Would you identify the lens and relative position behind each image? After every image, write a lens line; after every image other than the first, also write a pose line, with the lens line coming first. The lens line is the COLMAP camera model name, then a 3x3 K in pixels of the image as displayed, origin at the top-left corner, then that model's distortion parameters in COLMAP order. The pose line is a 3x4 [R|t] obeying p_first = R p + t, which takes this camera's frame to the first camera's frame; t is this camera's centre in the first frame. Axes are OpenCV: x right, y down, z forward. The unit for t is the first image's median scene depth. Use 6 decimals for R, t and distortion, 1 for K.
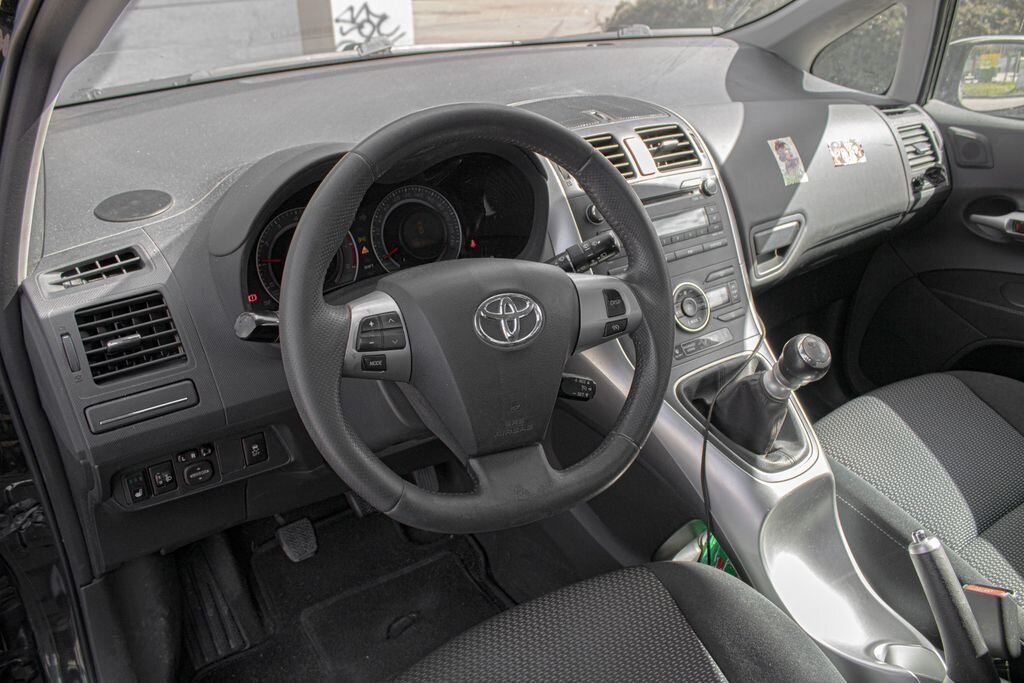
lens RADIAL K [[850.9, 0, 526.3], [0, 850.9, 340.8], [0, 0, 1]] dist [-0.174941, 0.145051]
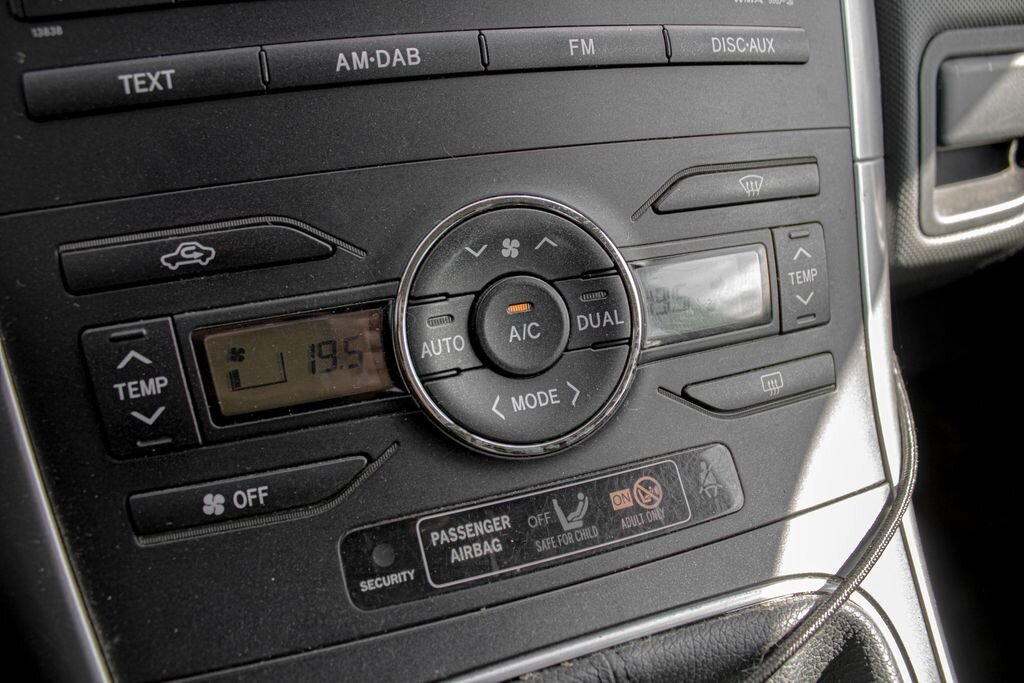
lens RADIAL K [[850.9, 0, 526.3], [0, 850.9, 340.8], [0, 0, 1]] dist [-0.174941, 0.145051]
pose [[0.970803, 0.158142, -0.180369, 0.197259], [-0.141869, 0.984833, 0.099890, -0.047925], [0.193430, -0.071385, 0.978514, 0.695955]]
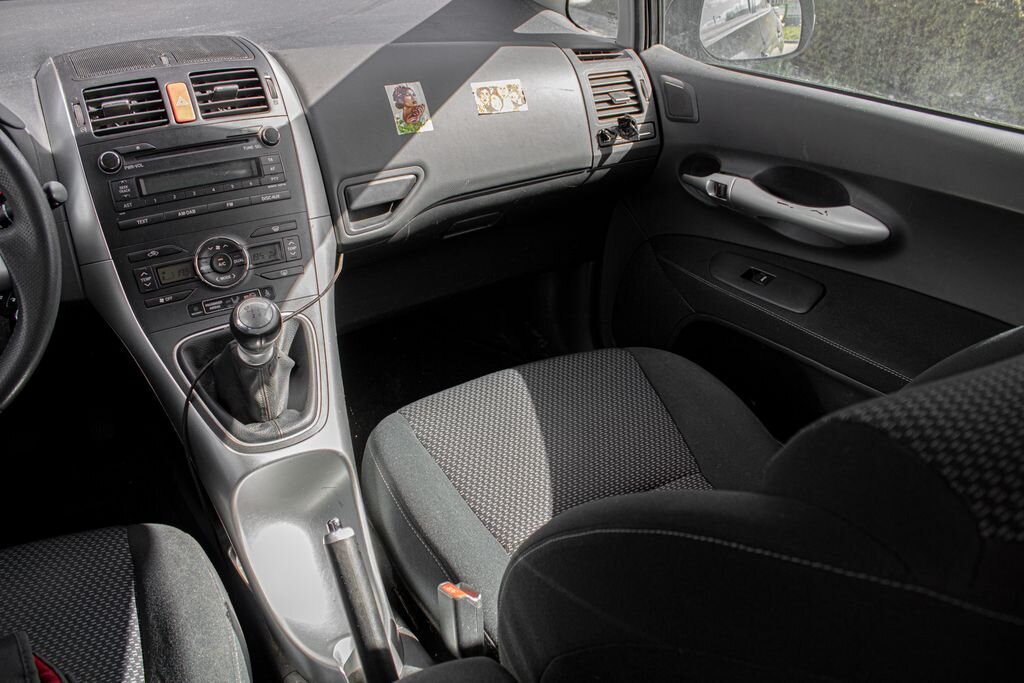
lens RADIAL K [[850.9, 0, 526.3], [0, 850.9, 340.8], [0, 0, 1]] dist [-0.174941, 0.145051]
pose [[0.997064, 0.054331, -0.053959, 0.506902], [-0.051002, 0.996817, 0.061281, -0.023272], [0.057117, -0.058349, 0.996661, 0.070255]]
